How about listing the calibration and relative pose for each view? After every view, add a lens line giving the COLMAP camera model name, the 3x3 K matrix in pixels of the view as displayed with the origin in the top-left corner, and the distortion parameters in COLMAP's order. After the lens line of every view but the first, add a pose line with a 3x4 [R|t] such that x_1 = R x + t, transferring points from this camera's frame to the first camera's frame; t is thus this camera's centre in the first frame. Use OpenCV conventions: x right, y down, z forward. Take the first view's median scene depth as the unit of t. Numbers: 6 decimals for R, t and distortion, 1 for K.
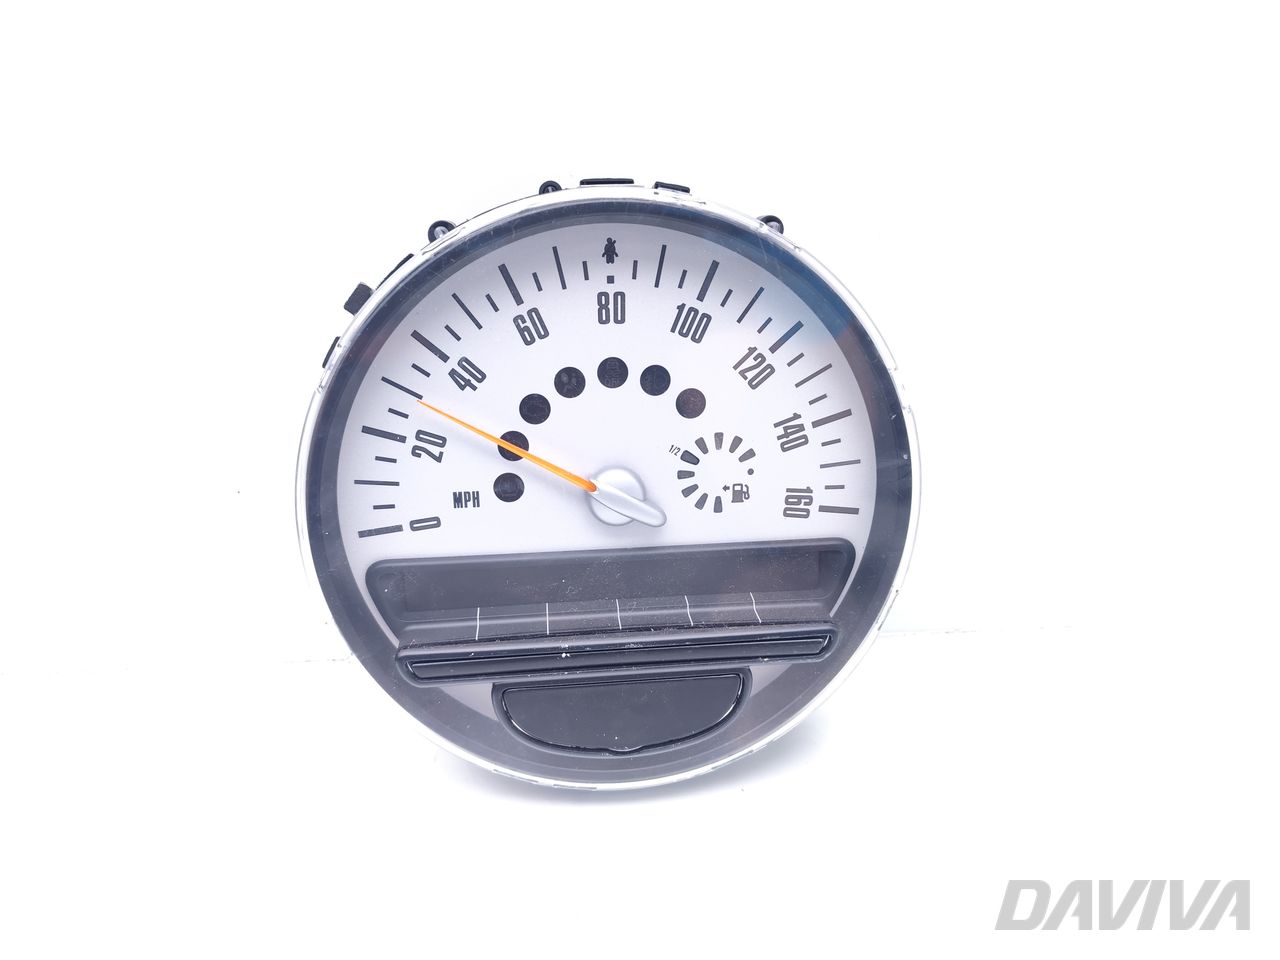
lens RADIAL K [[901.7, 0, 647.5], [0, 901.7, 482.7], [0, 0, 1]] dist [0.051674, -0.001193]
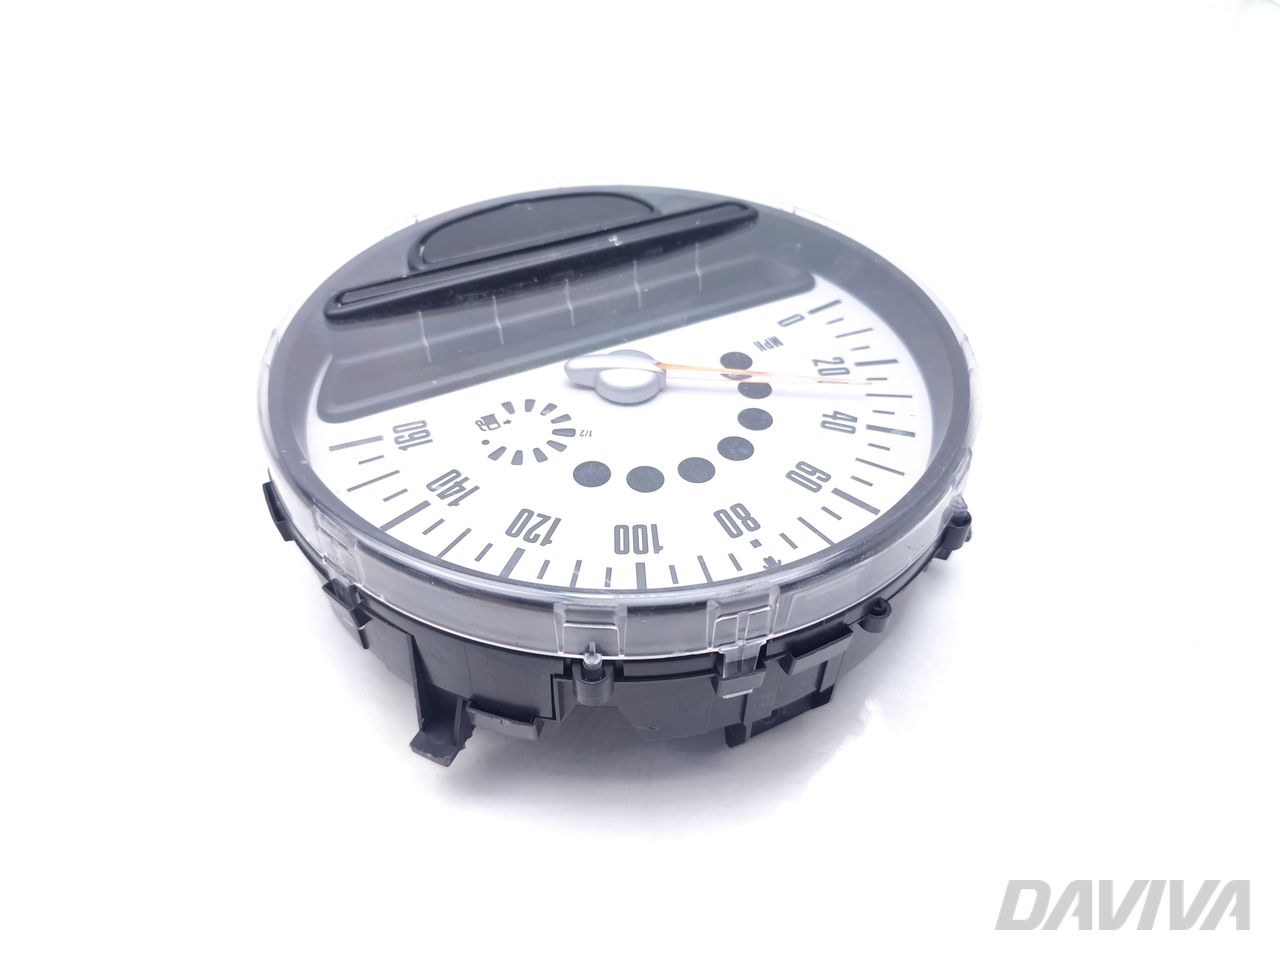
lens RADIAL K [[901.7, 0, 647.5], [0, 901.7, 482.7], [0, 0, 1]] dist [0.051674, -0.001193]
pose [[-0.883943, 0.214897, -0.415288, 0.336779], [-0.401120, -0.804924, 0.437265, -0.461482], [-0.240308, 0.553097, 0.797706, 0.352352]]
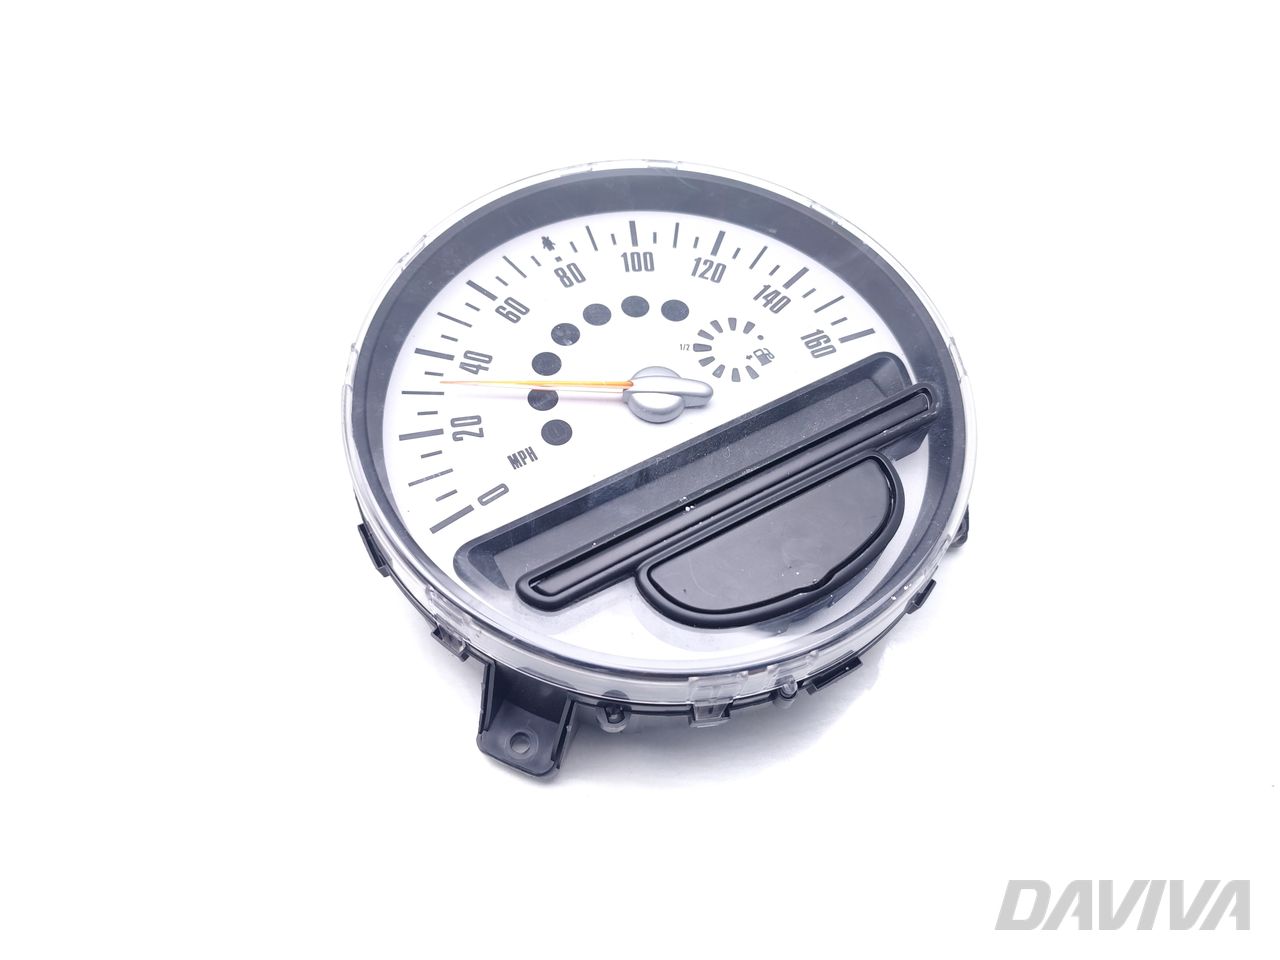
lens RADIAL K [[901.7, 0, 647.5], [0, 901.7, 482.7], [0, 0, 1]] dist [0.051674, -0.001193]
pose [[0.869902, -0.452357, 0.196578, -0.284646], [0.465000, 0.619282, -0.632665, 0.703944], [0.164453, 0.641765, 0.749061, 0.315928]]
